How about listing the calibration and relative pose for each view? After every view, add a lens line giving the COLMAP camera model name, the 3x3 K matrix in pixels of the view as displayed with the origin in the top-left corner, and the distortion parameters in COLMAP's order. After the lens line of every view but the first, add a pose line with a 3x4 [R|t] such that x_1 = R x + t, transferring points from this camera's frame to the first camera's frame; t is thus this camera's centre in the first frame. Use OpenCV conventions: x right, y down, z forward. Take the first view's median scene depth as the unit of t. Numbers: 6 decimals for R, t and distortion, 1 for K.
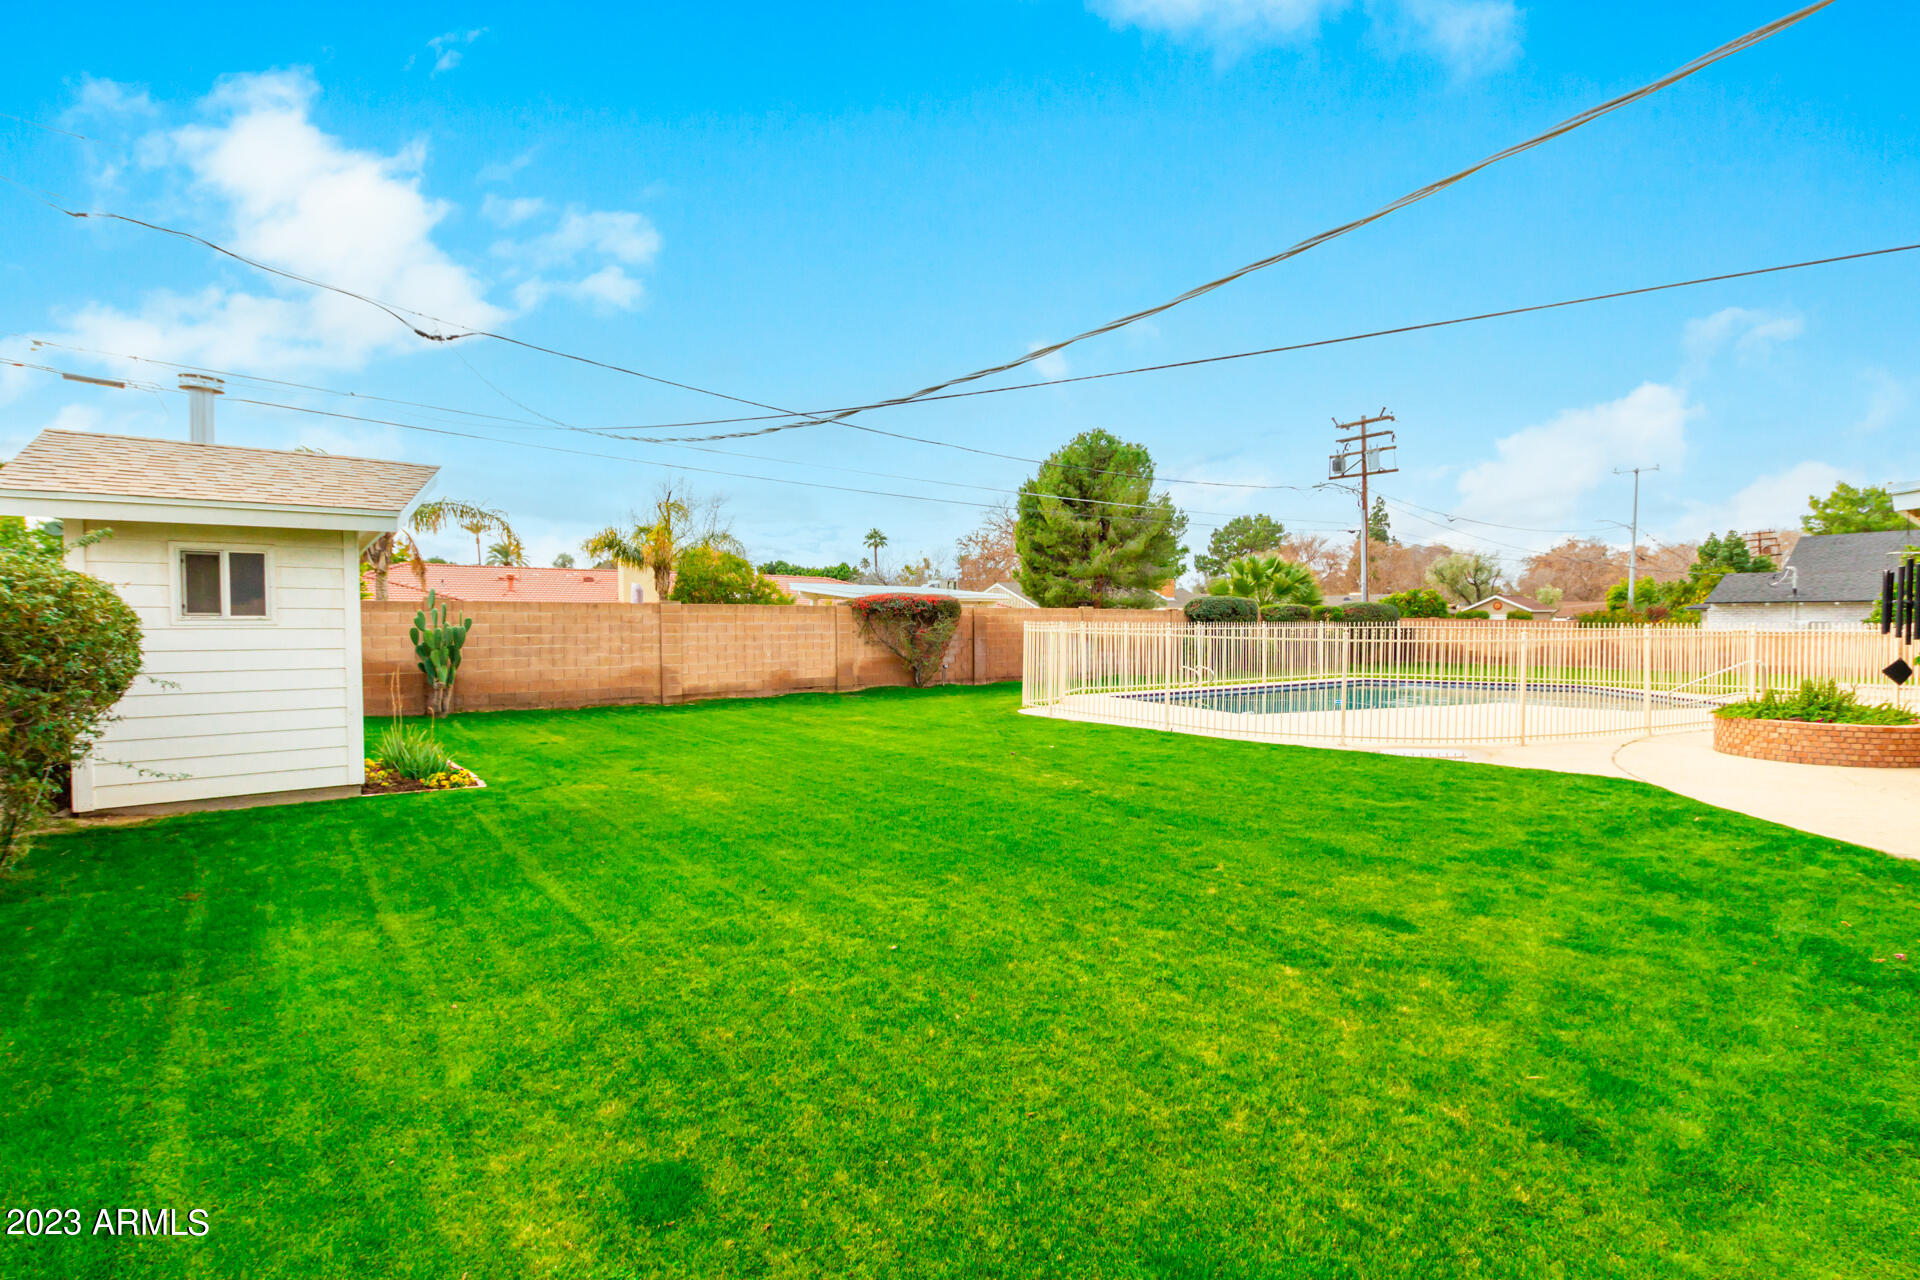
lens RADIAL K [[898.1, 0, 962.7], [0, 898.1, 650.7], [0, 0, 1]] dist [0.005496, -0.000454]
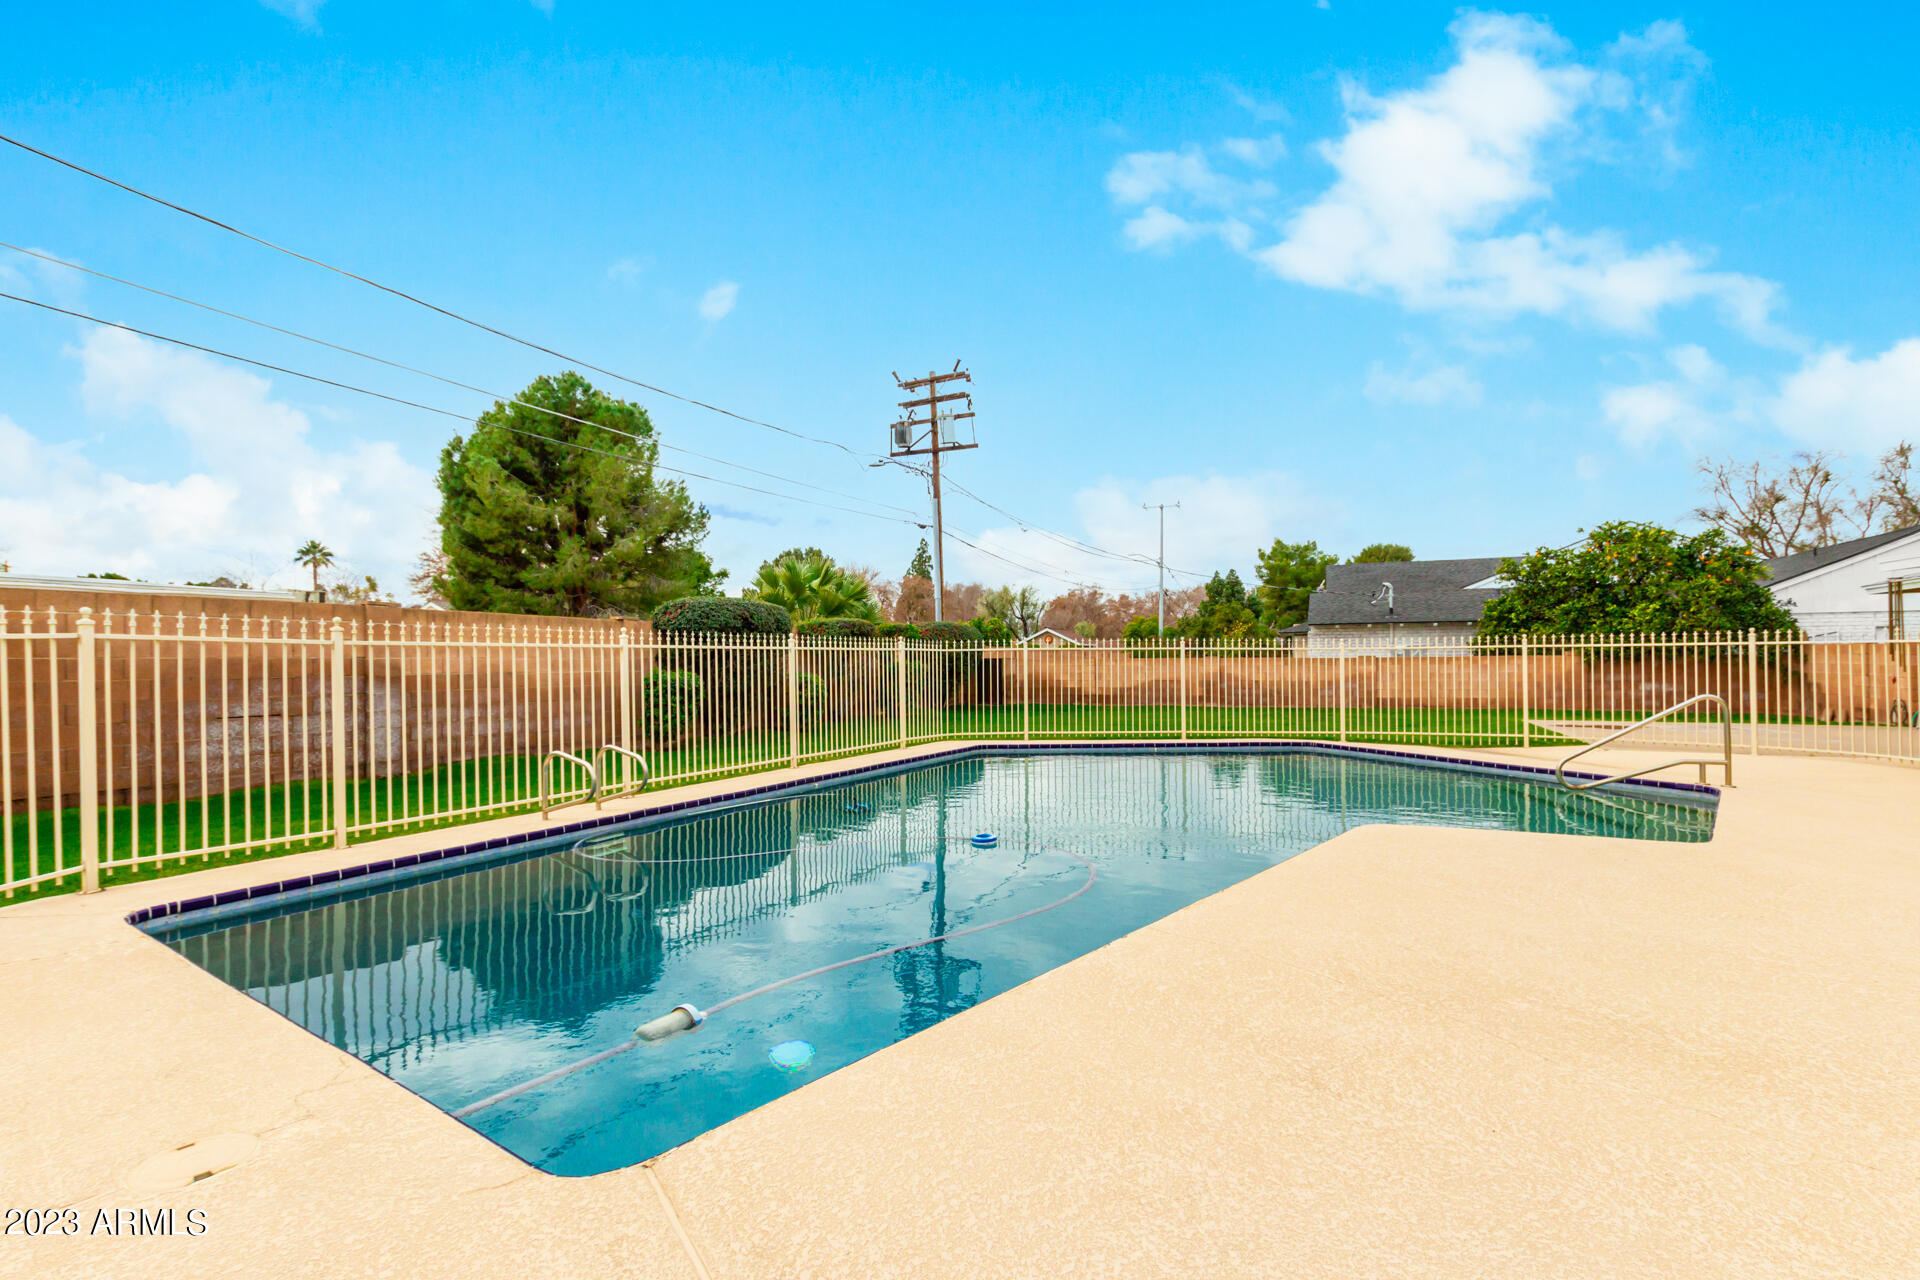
lens RADIAL K [[898.1, 0, 962.5], [0, 898.1, 655.9], [0, 0, 1]] dist [0.005496, -0.000454]
pose [[0.886277, -0.006108, 0.463115, 0.099415], [0.025158, 0.999072, -0.034969, -0.001759], [-0.462471, 0.042643, 0.885608, 0.274868]]
